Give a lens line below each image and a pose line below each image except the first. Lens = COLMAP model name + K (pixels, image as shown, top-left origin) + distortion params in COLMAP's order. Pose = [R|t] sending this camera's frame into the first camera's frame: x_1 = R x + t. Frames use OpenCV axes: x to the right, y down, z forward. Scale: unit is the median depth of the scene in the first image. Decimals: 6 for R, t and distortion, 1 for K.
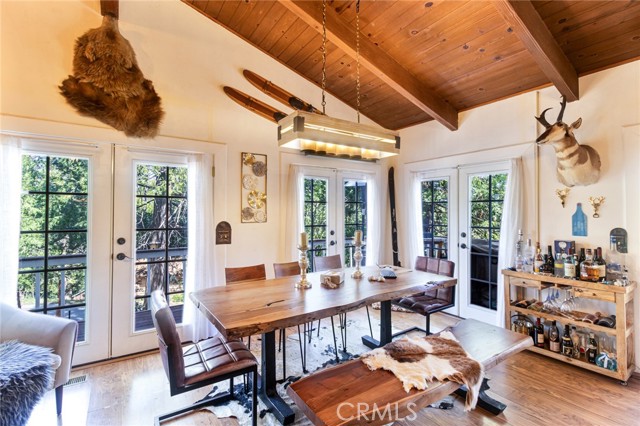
lens RADIAL K [[292.0, 0, 321.4], [0, 292.0, 209.8], [0, 0, 1]] dist [0.013870, -0.010427]
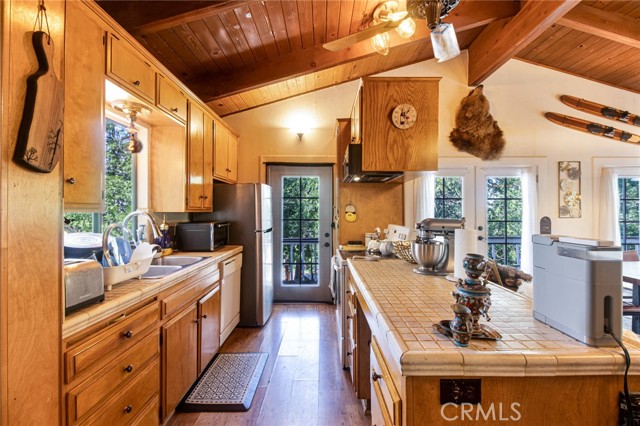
lens RADIAL K [[292.0, 0, 321.4], [0, 292.0, 209.8], [0, 0, 1]] dist [0.013870, -0.010427]
pose [[0.828067, -0.003047, -0.560621, -0.472257], [0.009846, 0.999910, 0.009109, -0.013259], [0.560543, -0.013063, 0.828022, -0.711496]]
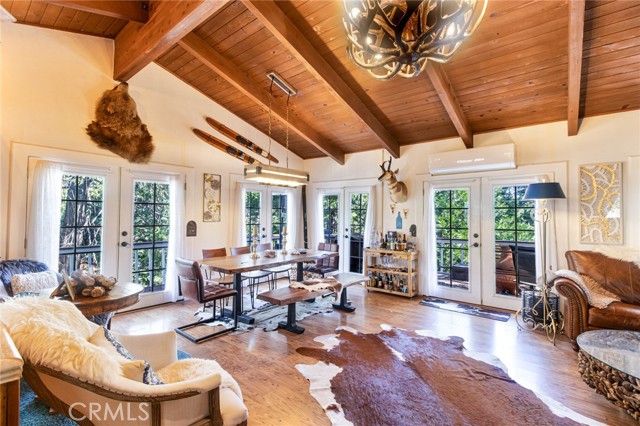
lens RADIAL K [[292.0, 0, 321.4], [0, 292.0, 209.8], [0, 0, 1]] dist [0.013870, -0.010427]
pose [[0.955606, 0.014621, 0.294284, -0.161867], [-0.012766, 0.999885, -0.008223, -0.012731], [-0.294370, 0.004101, 0.955683, -0.646098]]
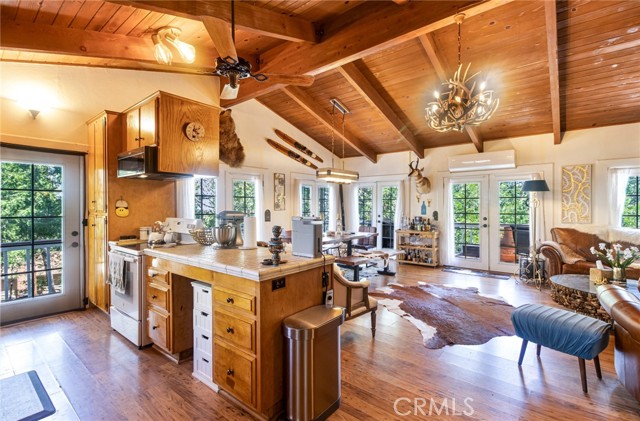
lens RADIAL K [[295.0, 0, 319.2], [0, 295.0, 207.8], [0, 0, 1]] dist [0.000945, -0.000532]
pose [[0.958587, -0.003950, 0.284772, -0.617569], [-0.002333, 0.999761, 0.021719, -0.017255], [-0.284790, -0.021484, 0.958349, -1.046781]]
